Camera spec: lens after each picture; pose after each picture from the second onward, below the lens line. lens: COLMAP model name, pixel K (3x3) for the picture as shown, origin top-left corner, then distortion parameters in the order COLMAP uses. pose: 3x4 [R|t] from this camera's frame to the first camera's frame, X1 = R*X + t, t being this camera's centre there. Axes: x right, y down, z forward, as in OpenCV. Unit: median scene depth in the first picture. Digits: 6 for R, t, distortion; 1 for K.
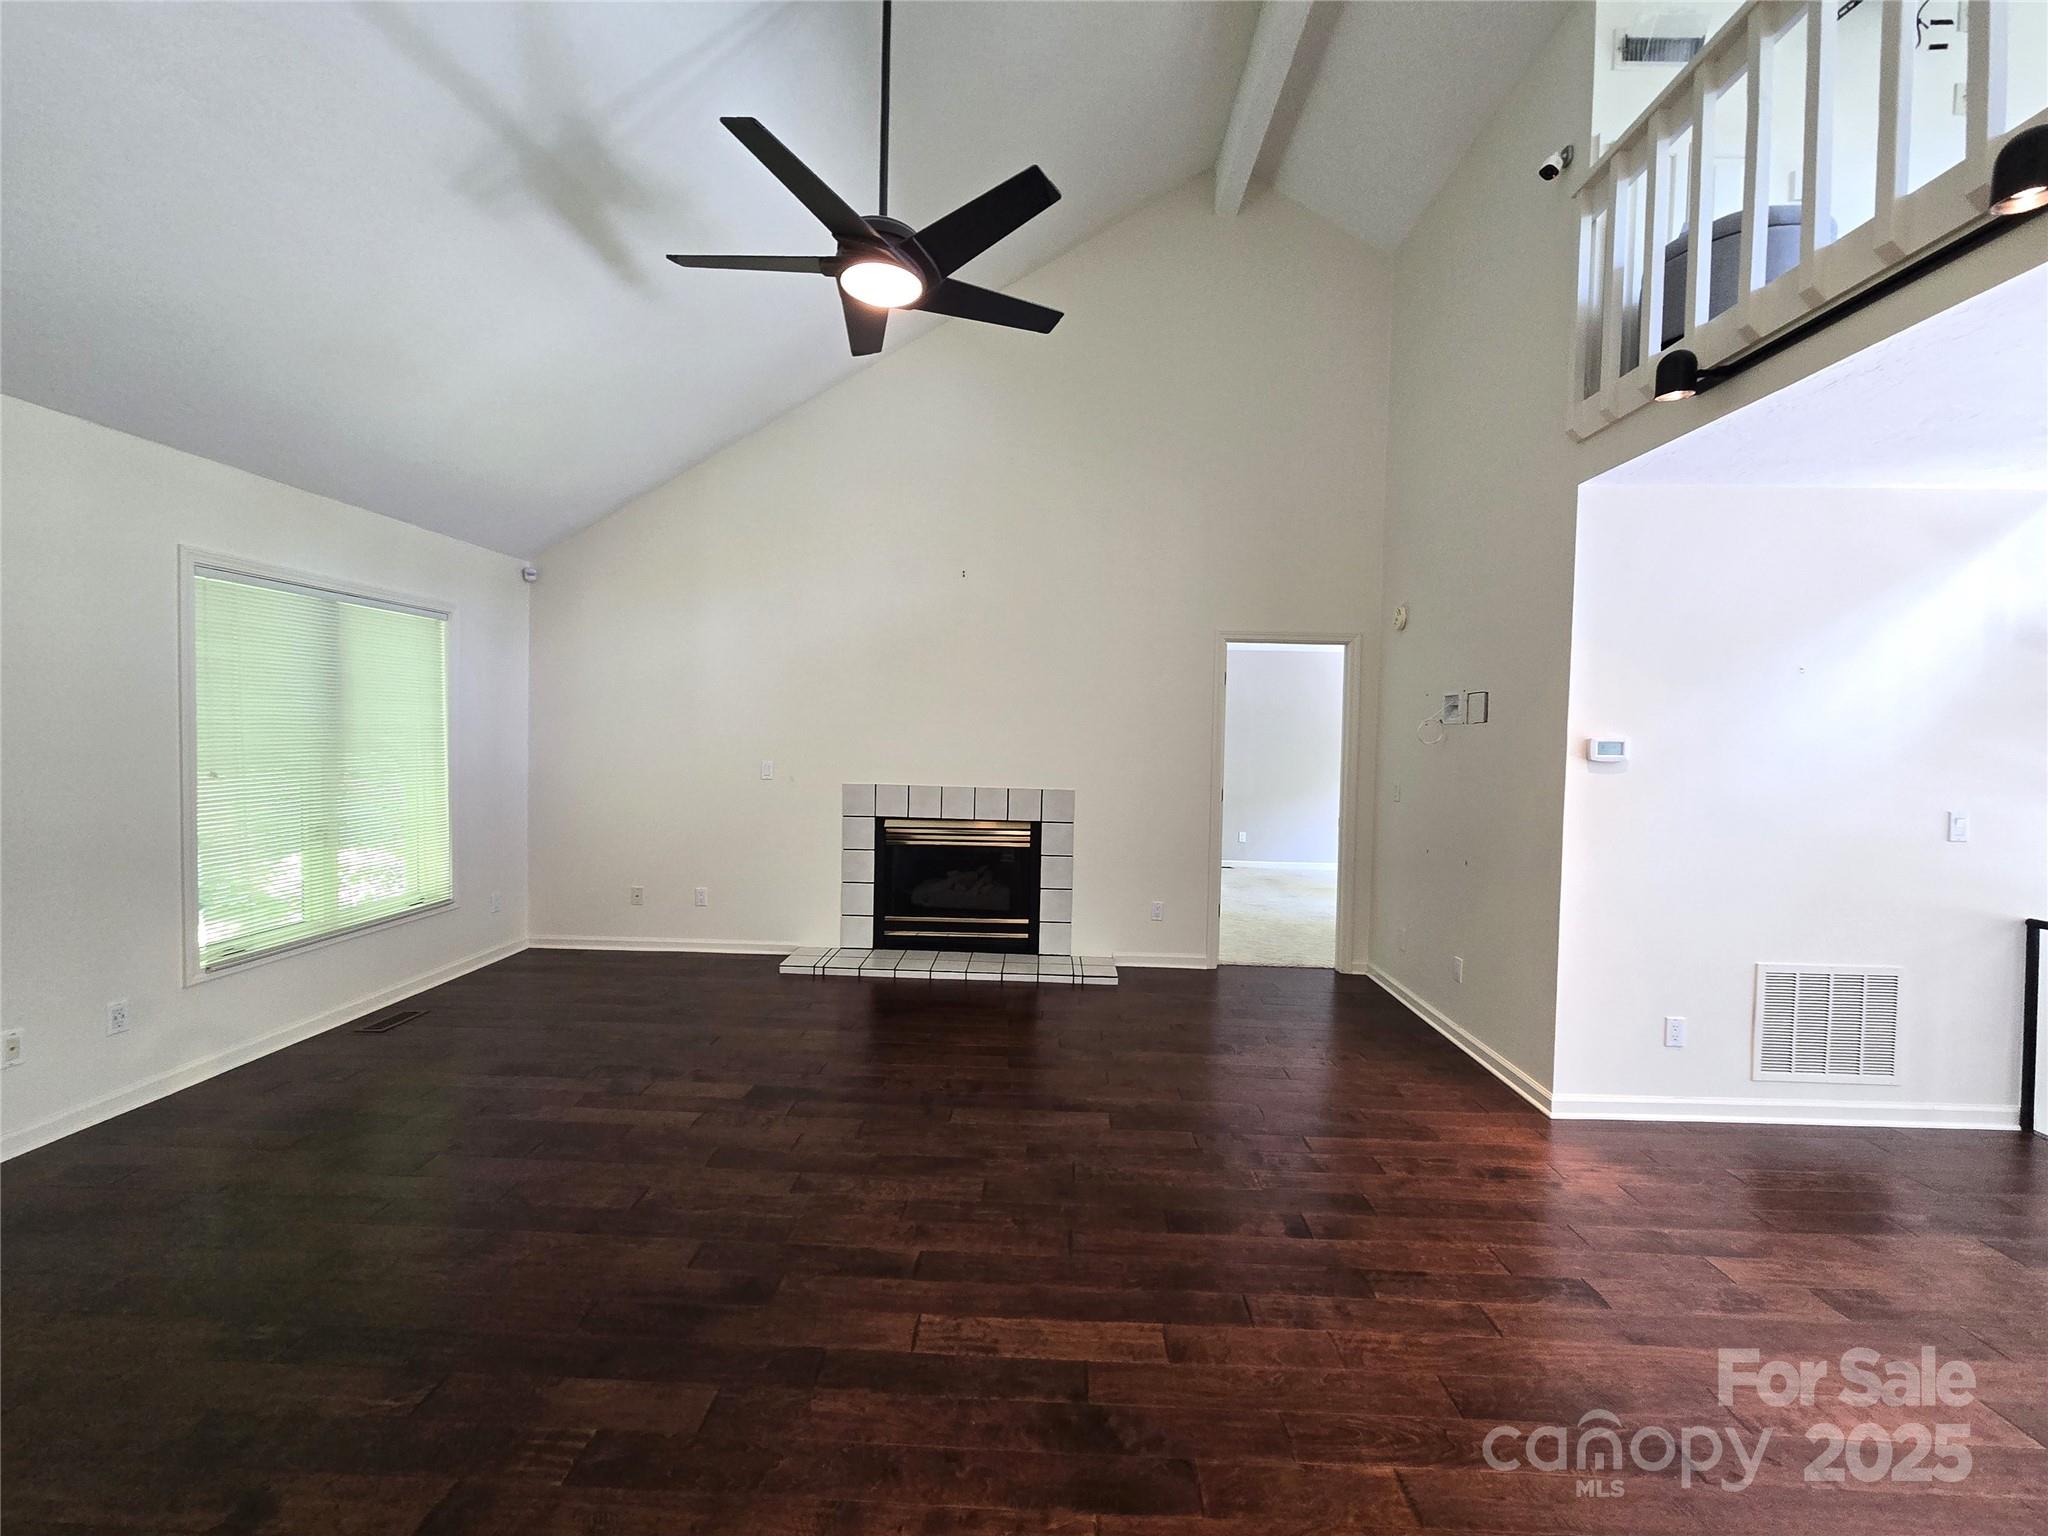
lens RADIAL K [[828.4, 0, 1028.6], [0, 828.4, 771.2], [0, 0, 1]] dist [-0.000079, 0.000664]
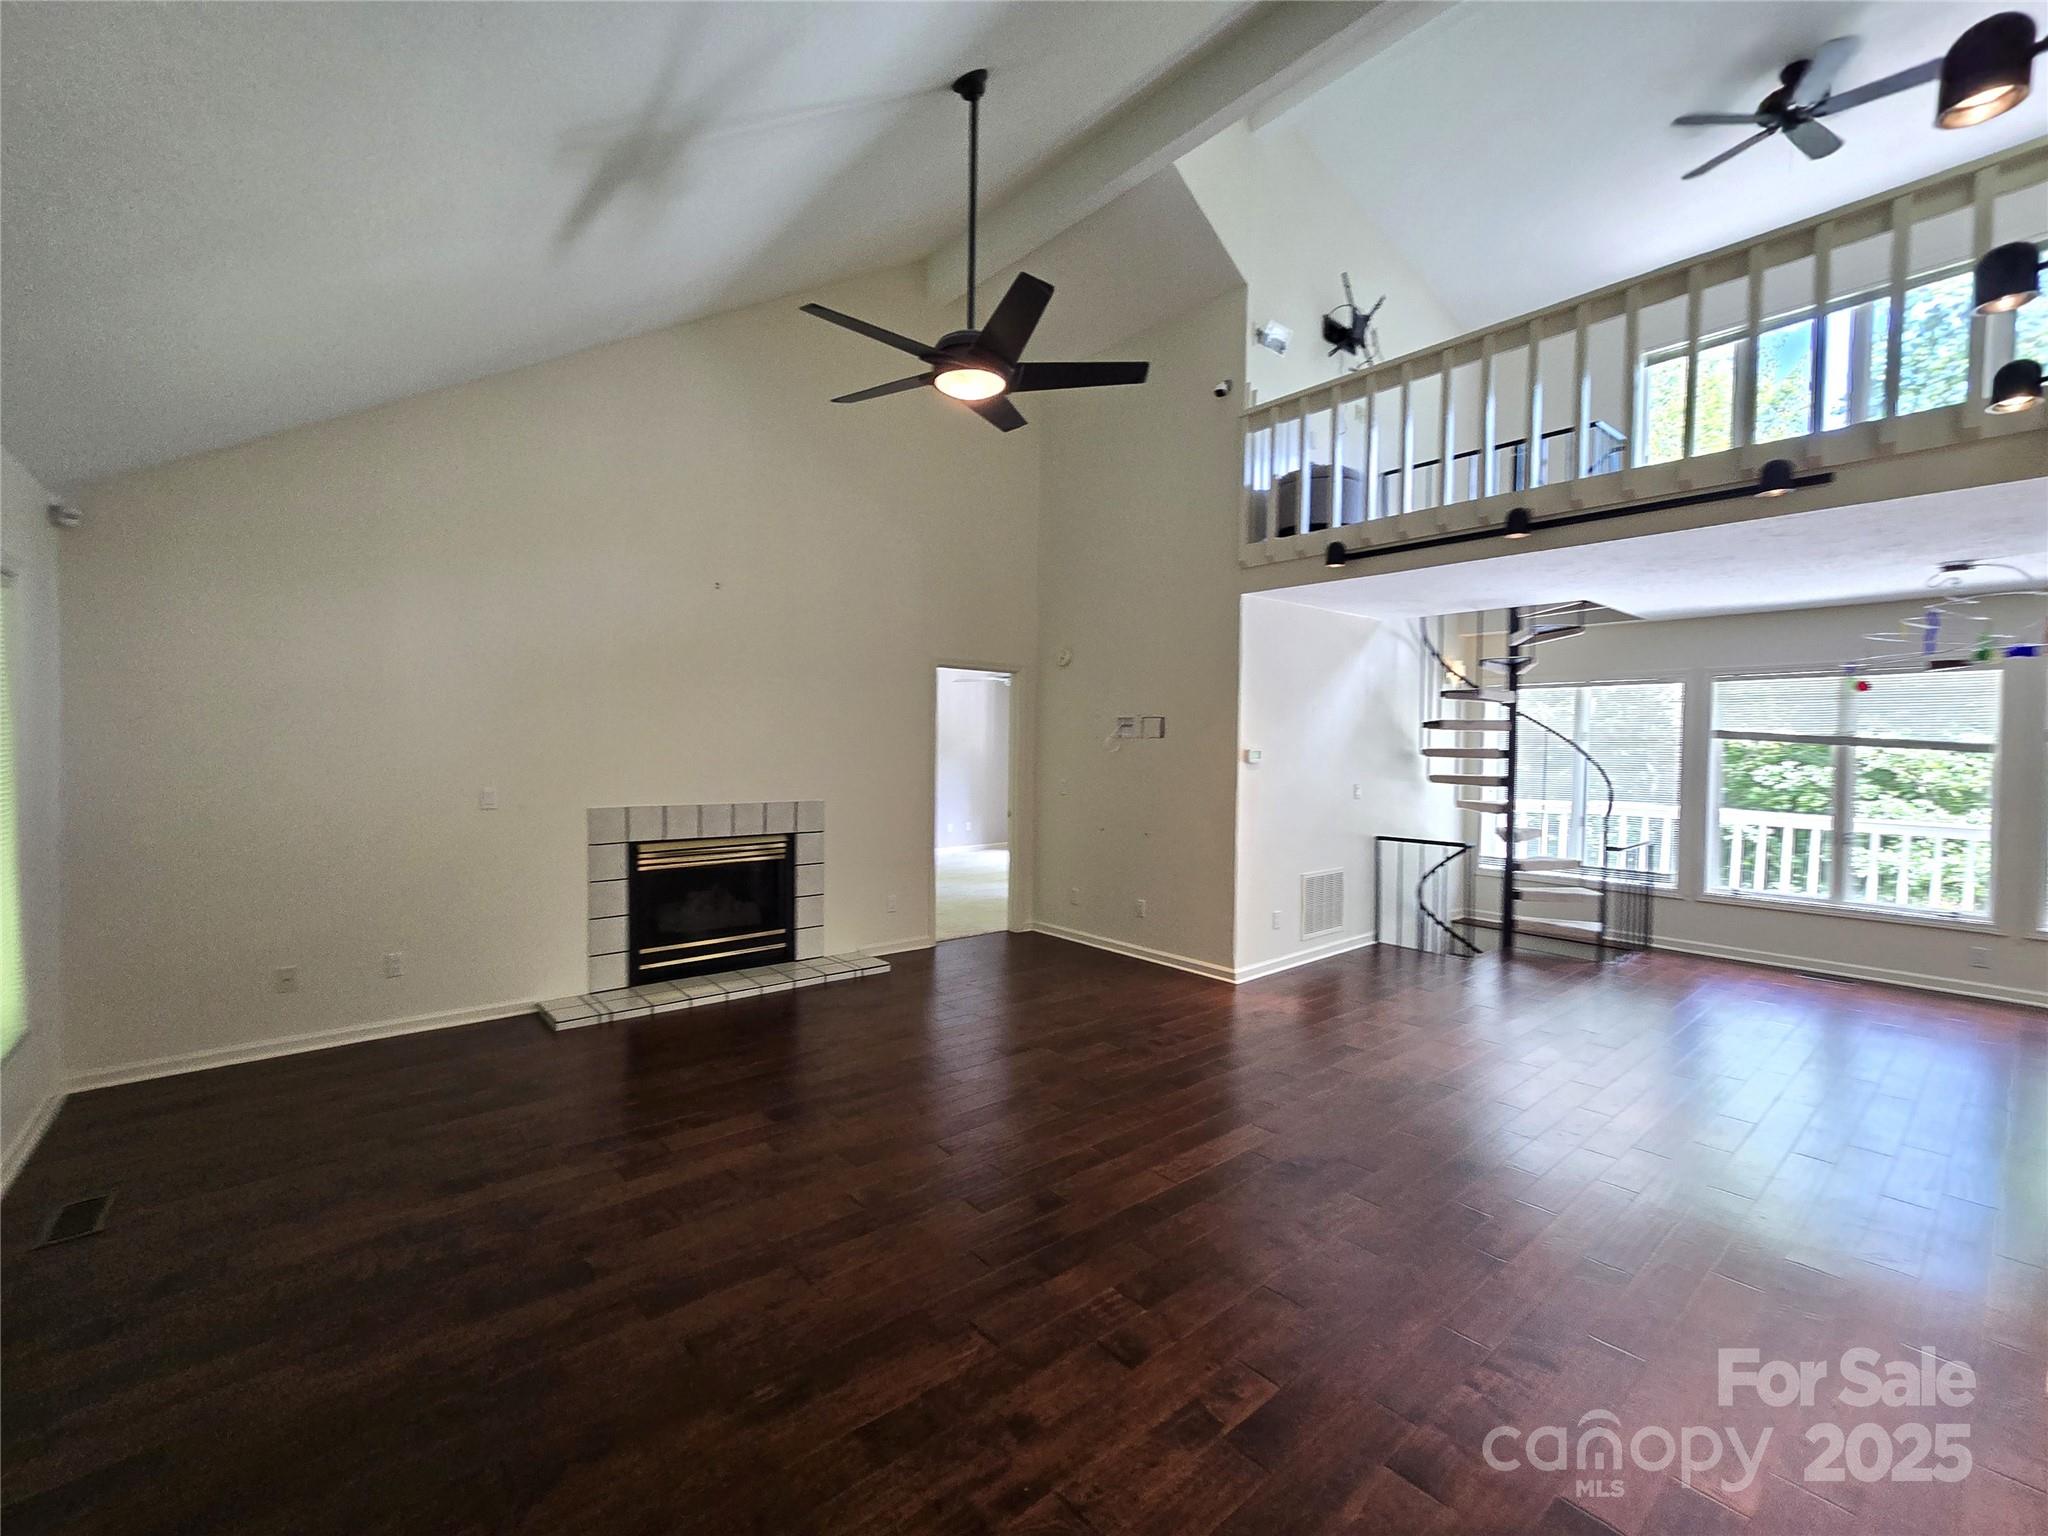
lens RADIAL K [[828.4, 0, 1033.5], [0, 828.4, 769.7], [0, 0, 1]] dist [-0.000079, 0.000664]
pose [[0.759012, -0.031987, 0.650290, -0.436064], [0.036378, 0.999316, 0.006694, -0.014393], [-0.650059, 0.018576, 0.759656, 0.017454]]
